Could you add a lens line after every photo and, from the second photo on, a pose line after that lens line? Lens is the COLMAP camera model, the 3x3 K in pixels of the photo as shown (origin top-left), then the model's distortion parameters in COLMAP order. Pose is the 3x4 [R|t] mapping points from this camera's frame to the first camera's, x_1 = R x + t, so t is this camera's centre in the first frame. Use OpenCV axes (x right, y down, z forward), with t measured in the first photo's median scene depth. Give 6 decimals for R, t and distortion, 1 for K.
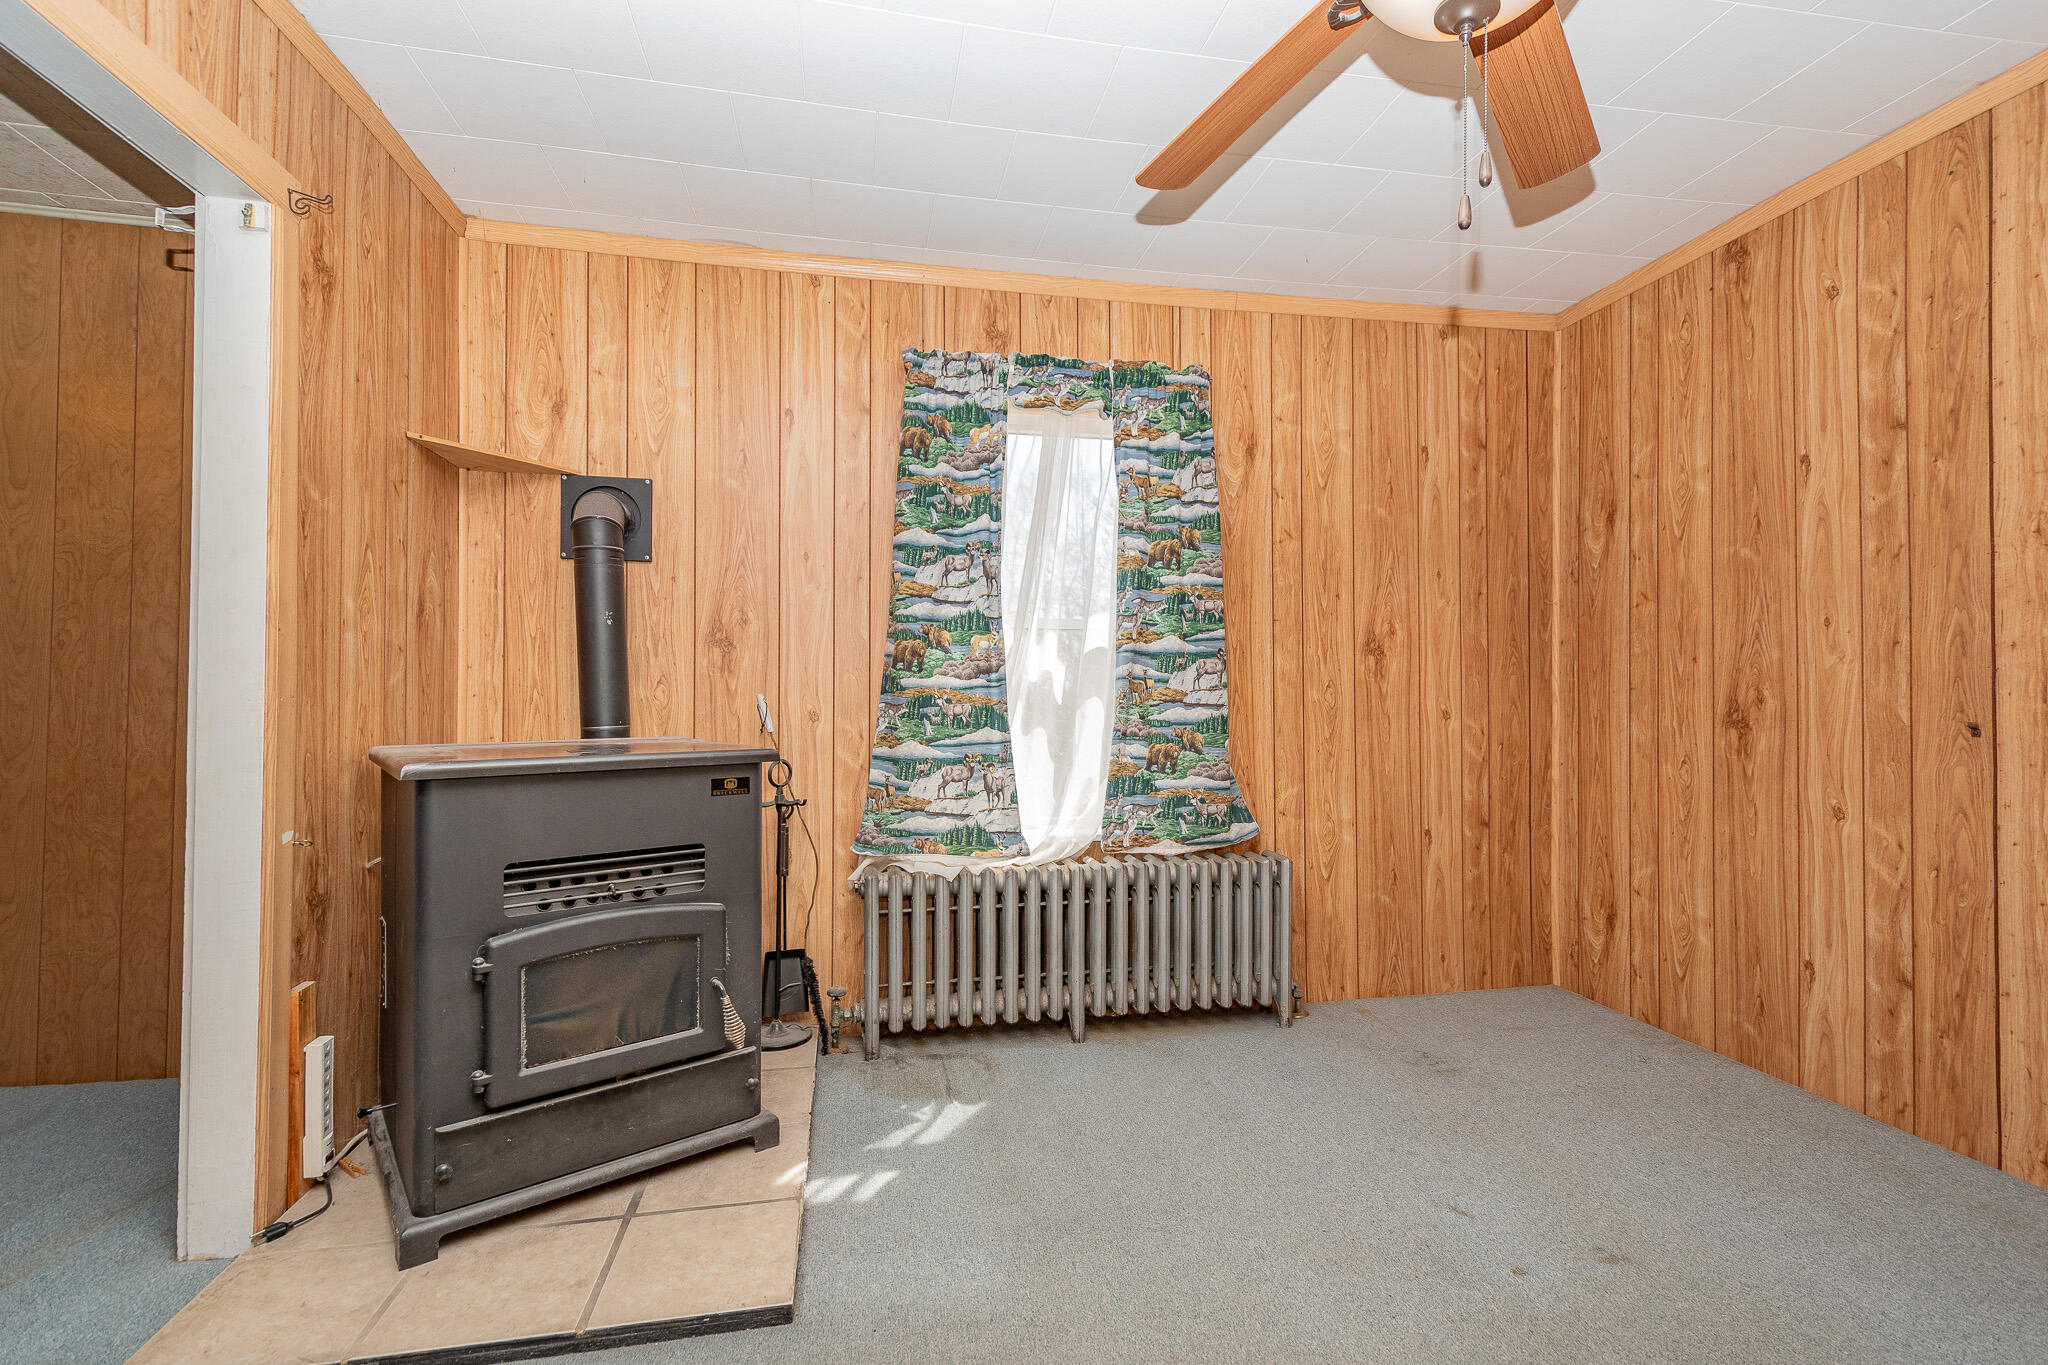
lens RADIAL K [[909.6, 0, 1044.1], [0, 909.6, 694.1], [0, 0, 1]] dist [0.016614, -0.004260]
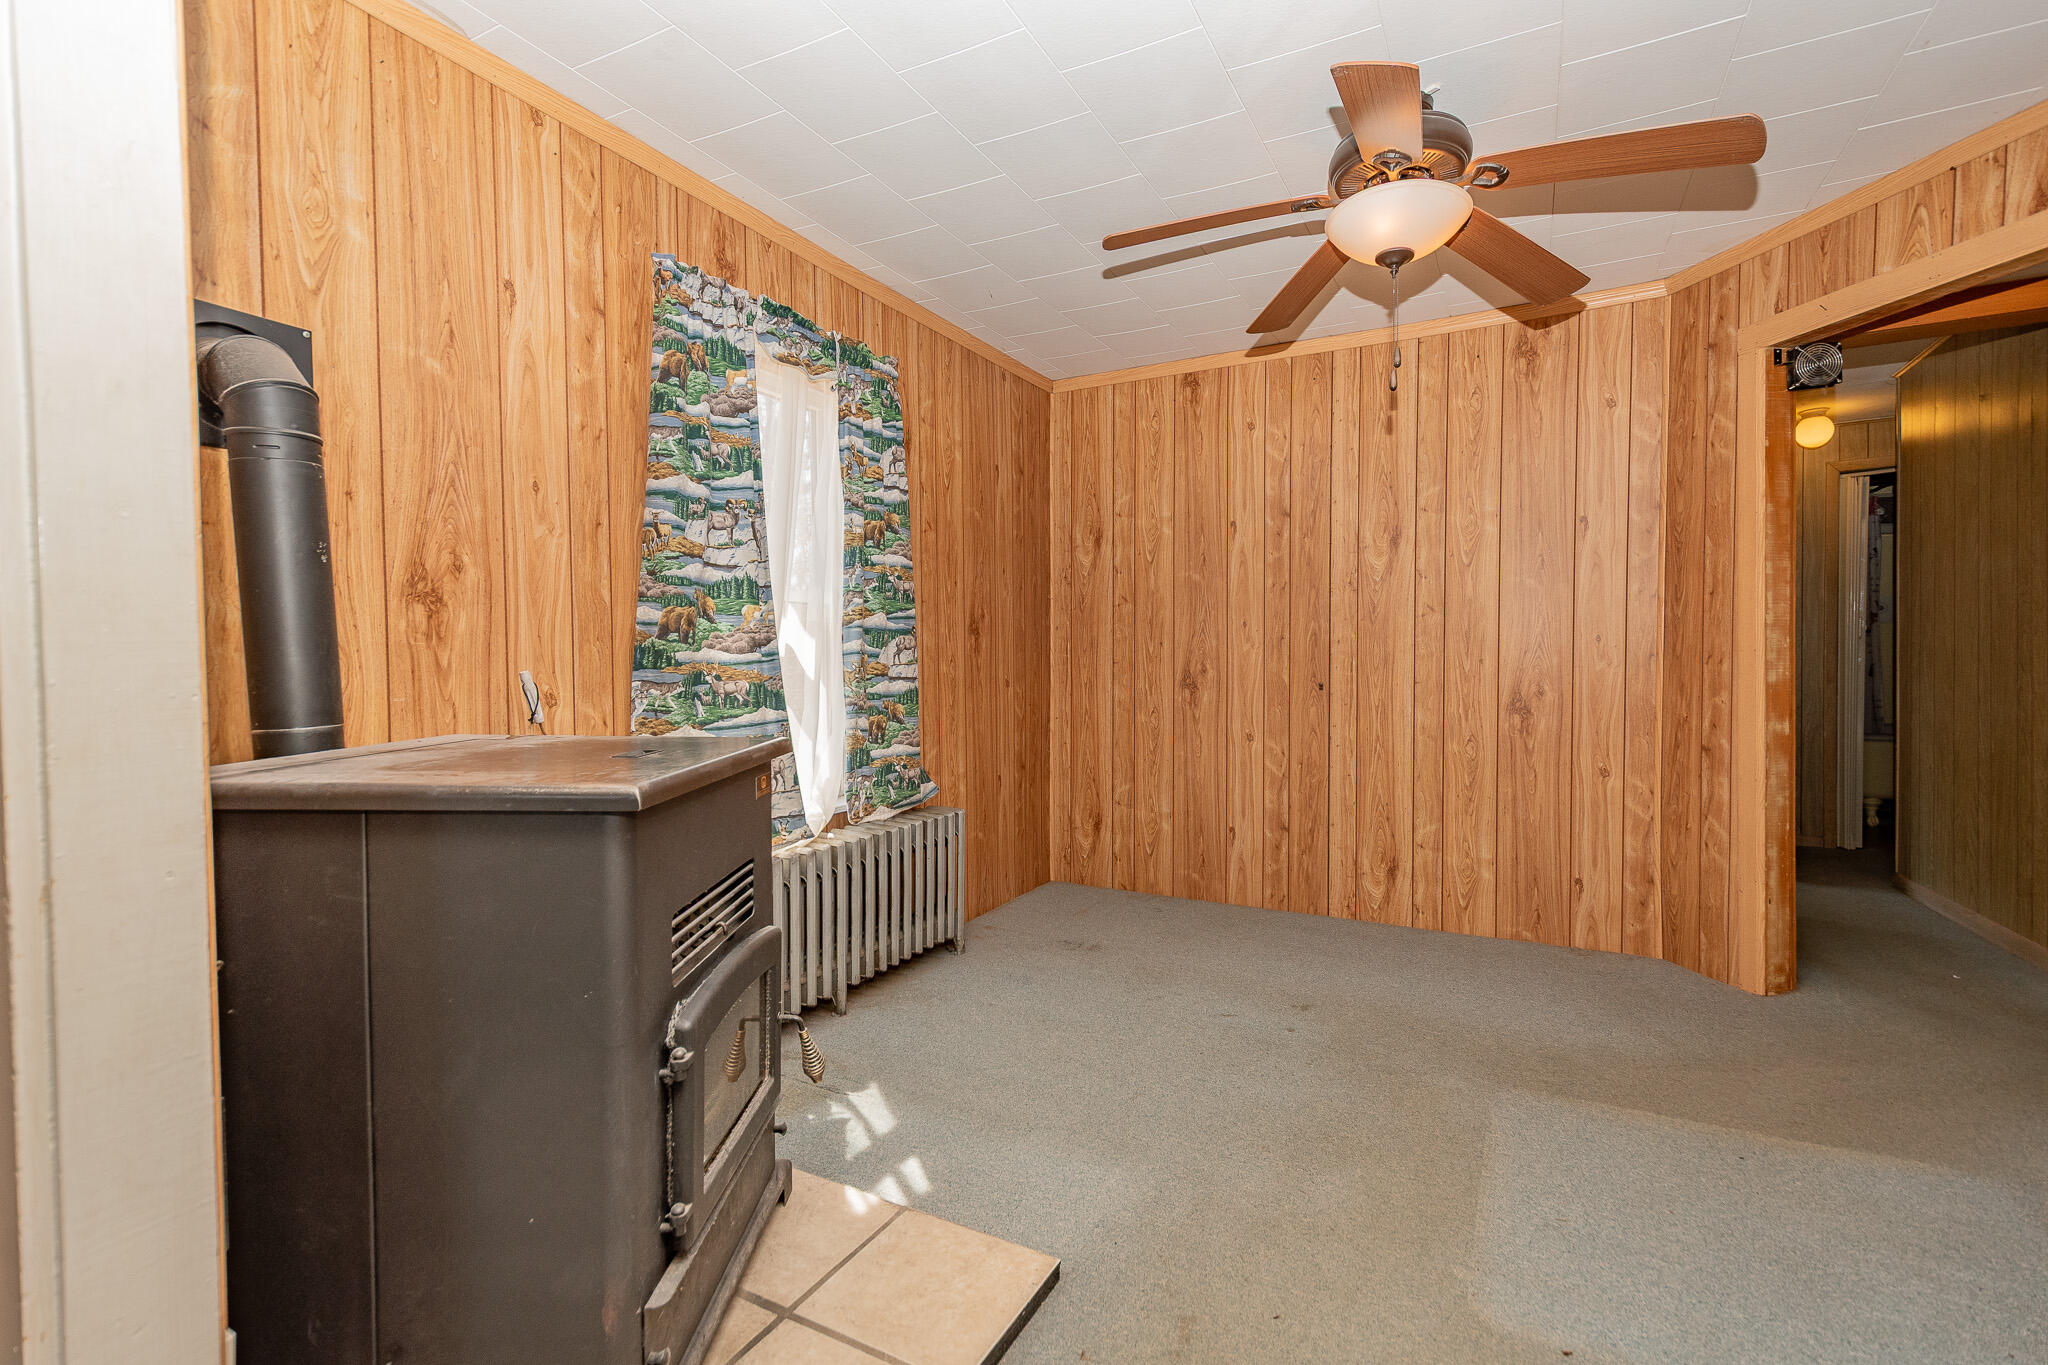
lens RADIAL K [[909.6, 0, 1017.6], [0, 909.6, 694.5], [0, 0, 1]] dist [0.016614, -0.004260]
pose [[0.645709, -0.027068, 0.763104, -0.583740], [-0.000913, 0.999343, 0.036220, -0.008281], [-0.763583, -0.024084, 0.645260, 0.206038]]
